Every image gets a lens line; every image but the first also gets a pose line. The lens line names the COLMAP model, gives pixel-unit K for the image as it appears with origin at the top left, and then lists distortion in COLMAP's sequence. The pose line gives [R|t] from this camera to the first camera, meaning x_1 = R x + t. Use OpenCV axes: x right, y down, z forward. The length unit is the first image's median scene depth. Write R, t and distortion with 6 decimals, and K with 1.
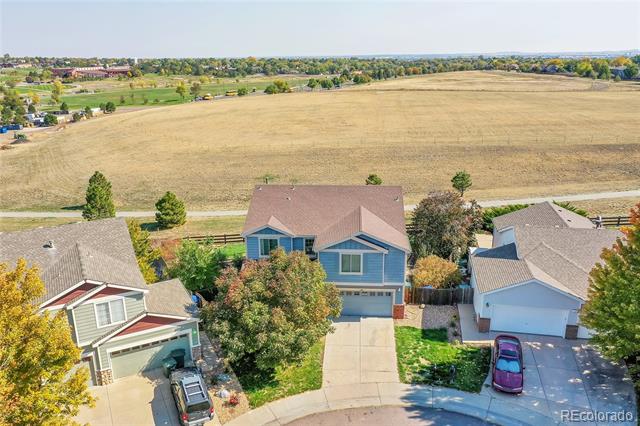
lens RADIAL K [[507.7, 0, 321.0], [0, 507.7, 212.4], [0, 0, 1]] dist [0.005479, -0.013320]
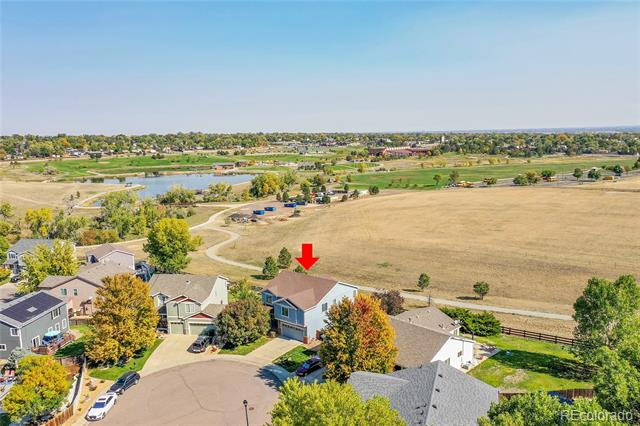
lens RADIAL K [[507.7, 0, 317.1], [0, 507.7, 212.1], [0, 0, 1]] dist [0.005479, -0.013320]
pose [[0.816306, 0.080959, -0.571917, 0.510361], [-0.156148, 0.984193, -0.083554, -0.059771], [0.556113, 0.157509, 0.816045, -0.291785]]
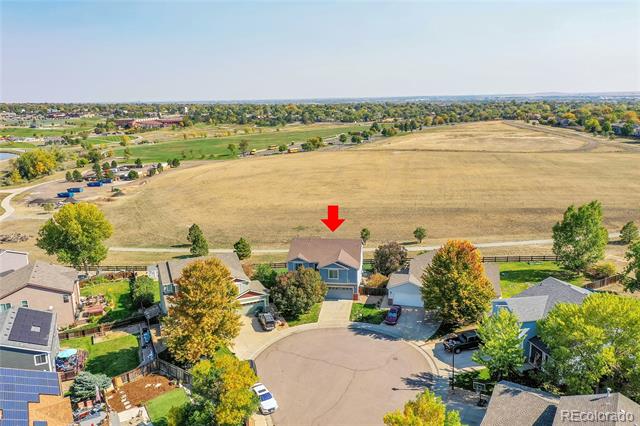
lens RADIAL K [[507.7, 0, 319.2], [0, 507.7, 211.7], [0, 0, 1]] dist [0.005479, -0.013320]
pose [[0.997135, 0.010101, -0.074959, 0.059095], [-0.015841, 0.996953, -0.076384, -0.001660], [0.073959, 0.077353, 0.994257, -0.469910]]
